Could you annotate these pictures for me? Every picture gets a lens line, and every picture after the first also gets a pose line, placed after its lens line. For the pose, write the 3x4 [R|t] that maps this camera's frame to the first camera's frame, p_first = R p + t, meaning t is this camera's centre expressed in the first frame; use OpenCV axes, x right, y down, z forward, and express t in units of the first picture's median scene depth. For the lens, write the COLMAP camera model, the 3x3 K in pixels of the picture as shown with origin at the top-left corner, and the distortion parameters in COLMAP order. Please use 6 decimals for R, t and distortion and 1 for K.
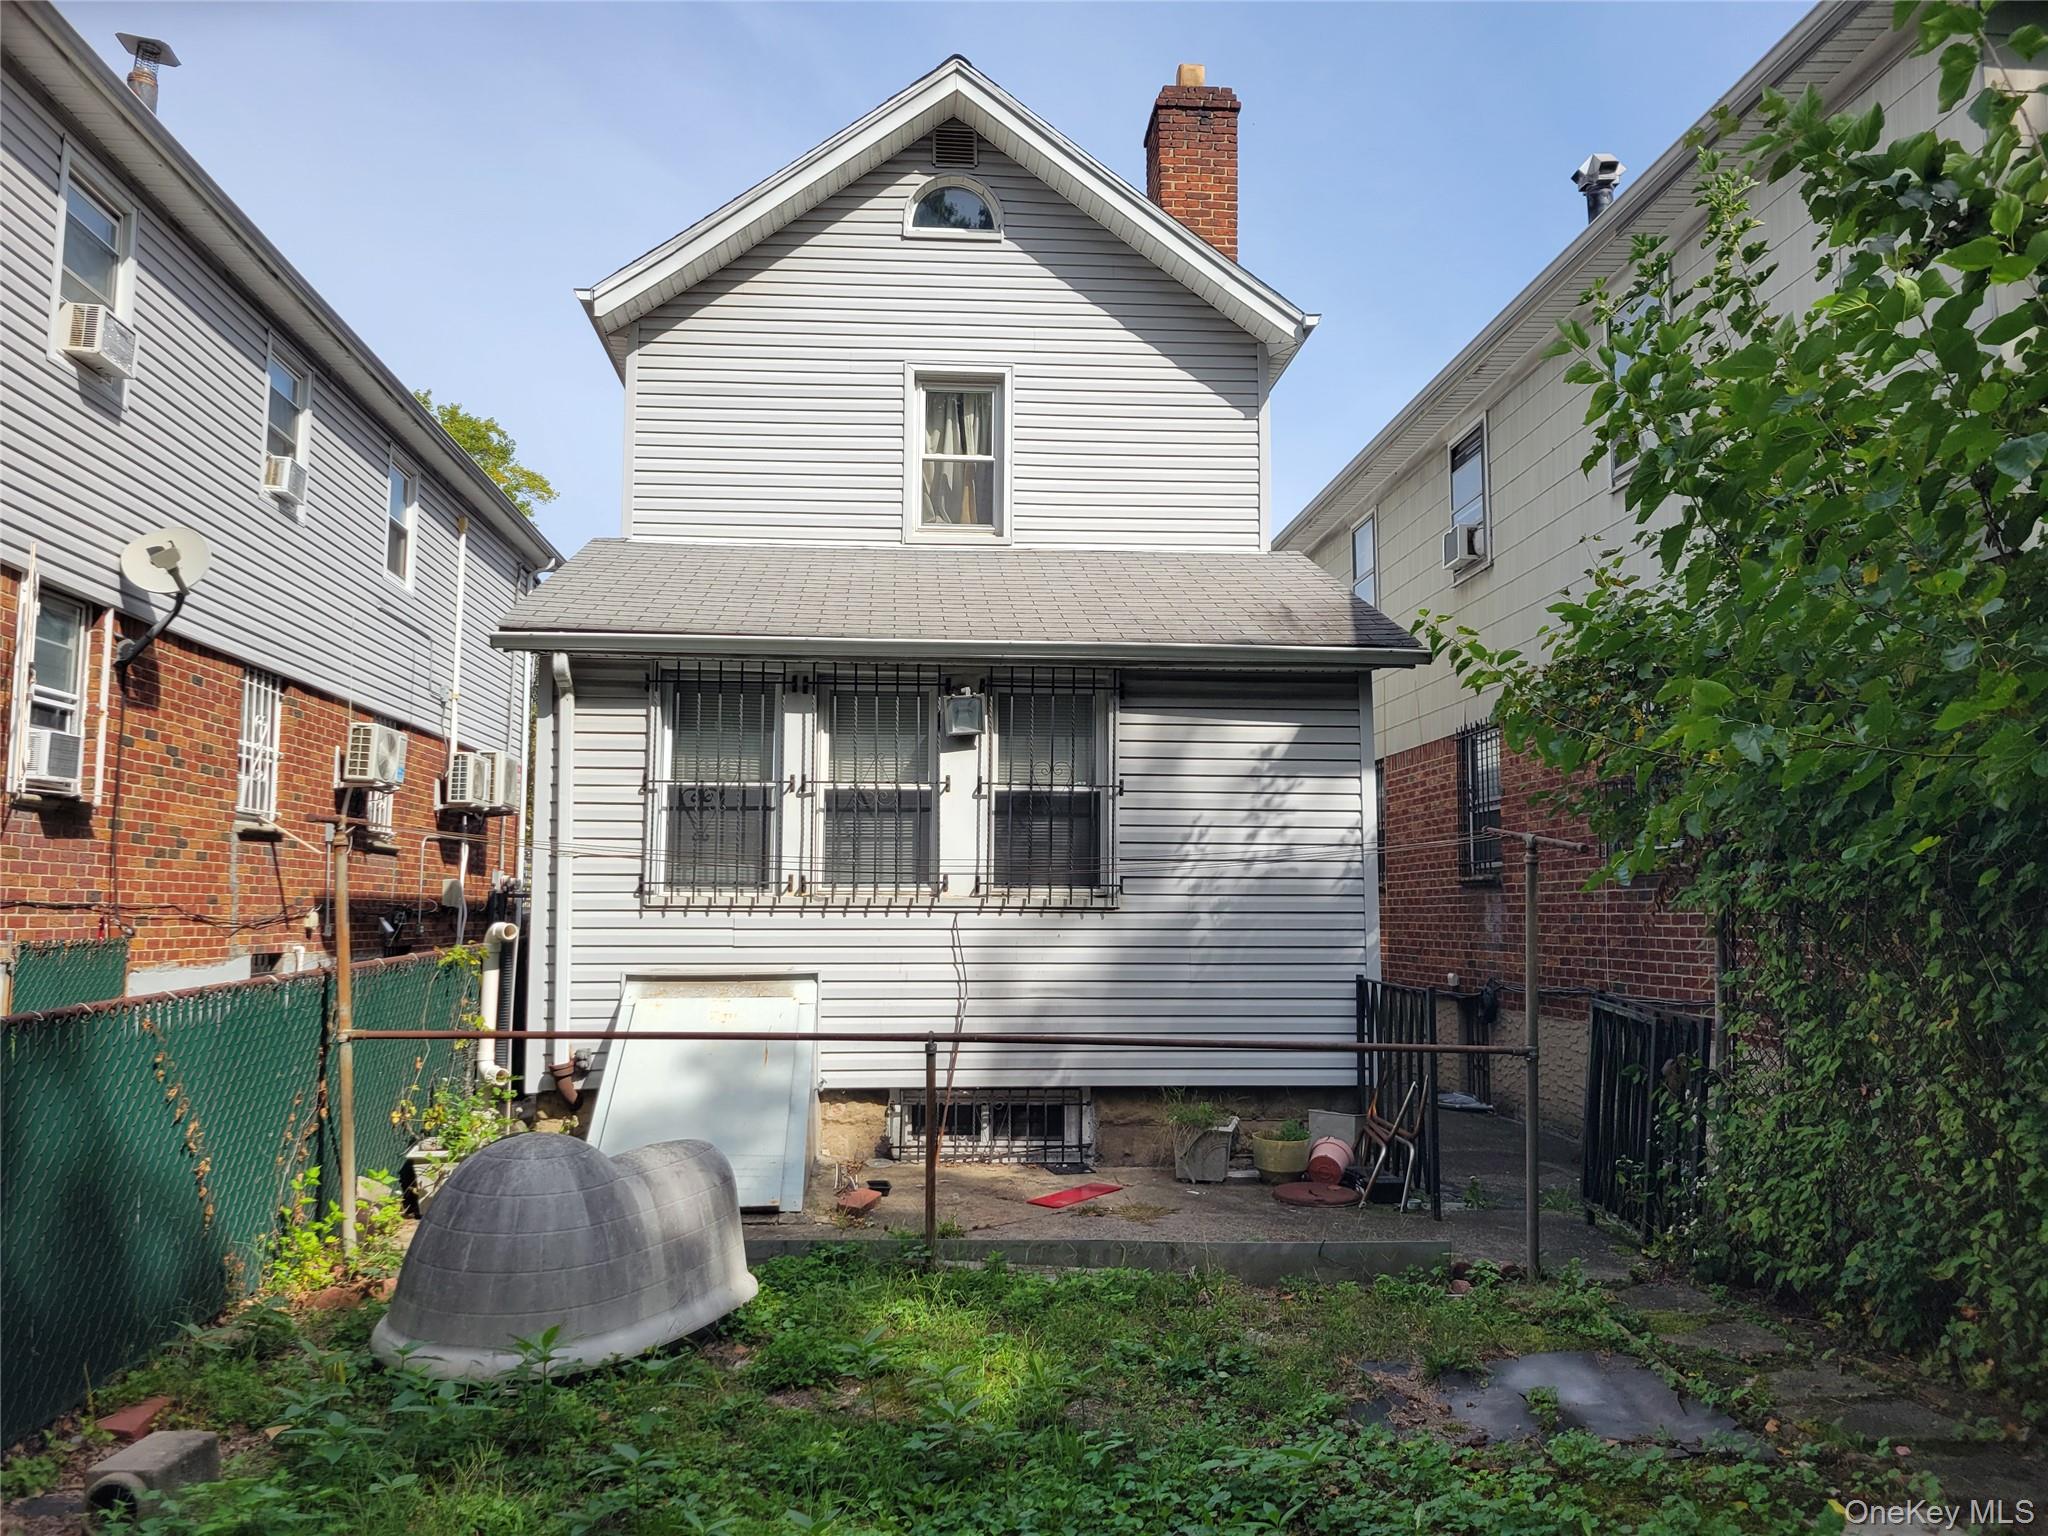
lens RADIAL K [[1530.6, 0, 1024.0], [0, 1530.6, 768.0], [0, 0, 1]] dist [0.046030, -0.010755]
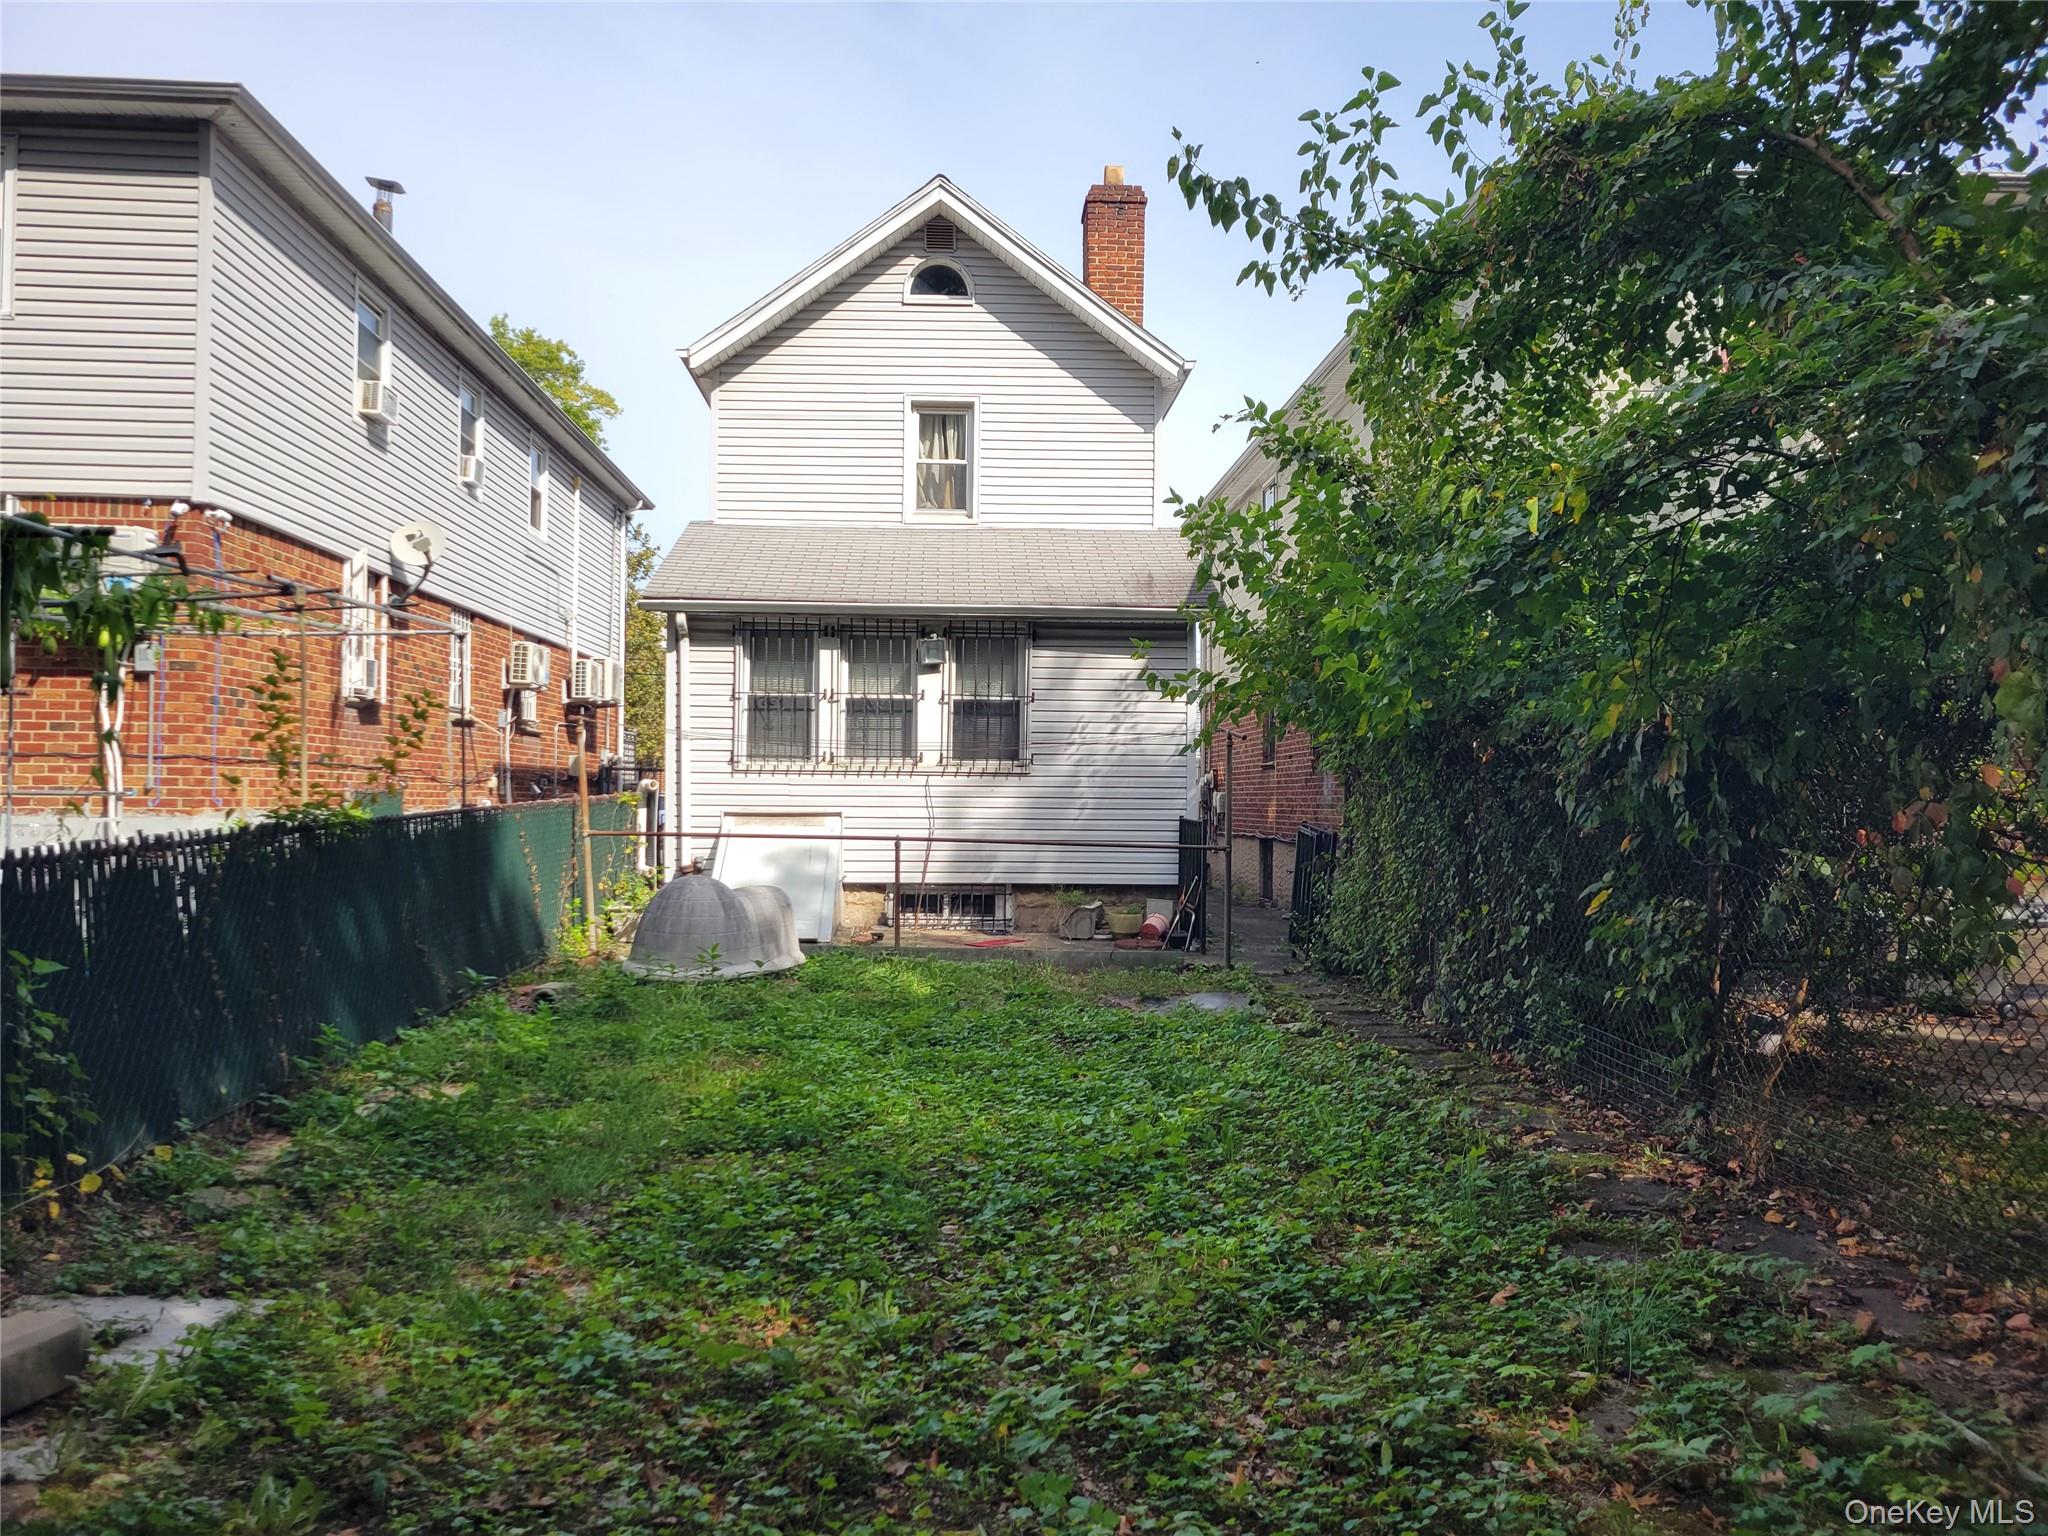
lens RADIAL K [[1530.6, 0, 1024.0], [0, 1530.6, 768.0], [0, 0, 1]] dist [0.046030, -0.010755]
pose [[0.999500, 0.005327, -0.031160, 0.099827], [-0.002964, 0.997149, 0.075401, -0.032307], [0.031473, -0.075271, 0.996666, -0.554956]]
